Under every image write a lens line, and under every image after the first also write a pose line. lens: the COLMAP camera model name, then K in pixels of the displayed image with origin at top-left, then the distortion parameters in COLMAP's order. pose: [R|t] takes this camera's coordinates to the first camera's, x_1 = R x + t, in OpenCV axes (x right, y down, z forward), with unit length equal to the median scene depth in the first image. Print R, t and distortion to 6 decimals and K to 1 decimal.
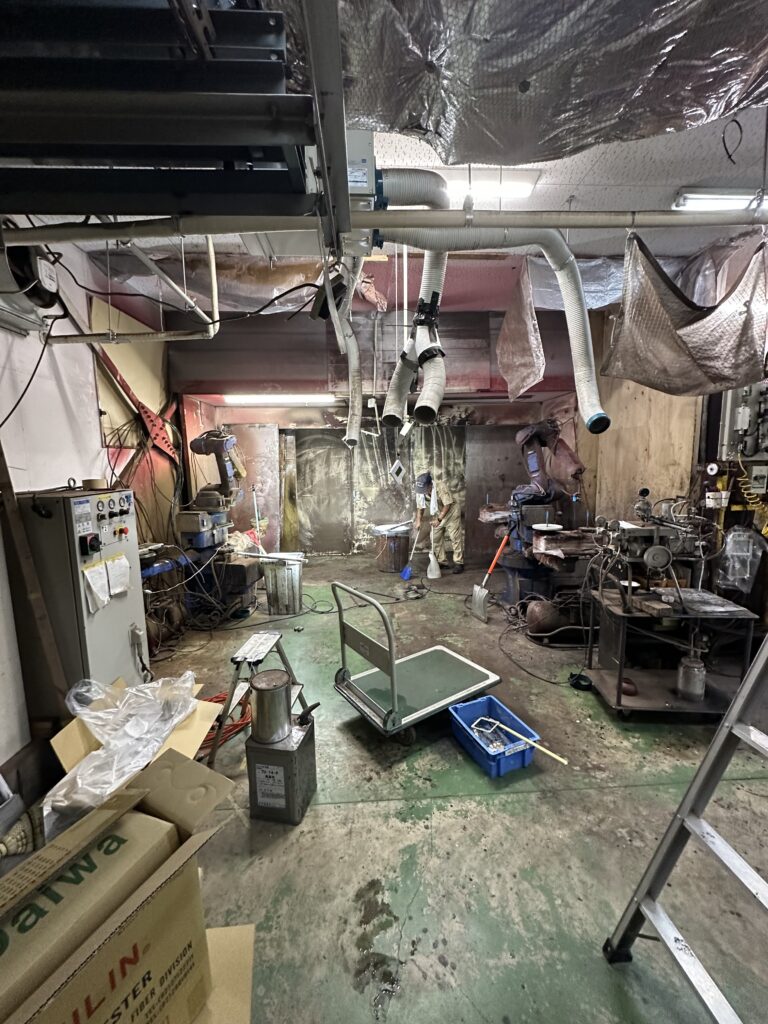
lens RADIAL K [[406.8, 0, 383.4], [0, 406.8, 511.7], [0, 0, 1]] dist [-0.001123, 0.000730]
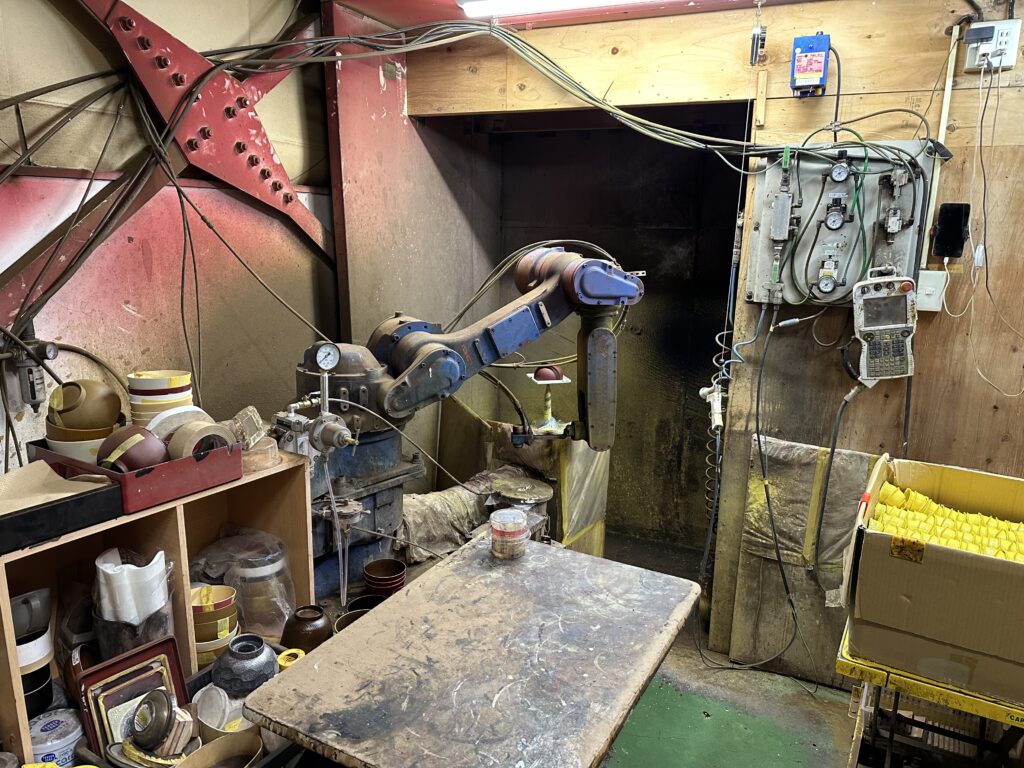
lens RADIAL K [[720.7, 0, 511.9], [0, 720.7, 382.9], [0, 0, 1]] dist [0.028222, -0.030614]
pose [[0.887859, 0.126883, -0.442275, -0.134607], [-0.084629, 0.989860, 0.114088, -0.105557], [0.452266, -0.063864, 0.889594, 0.732515]]
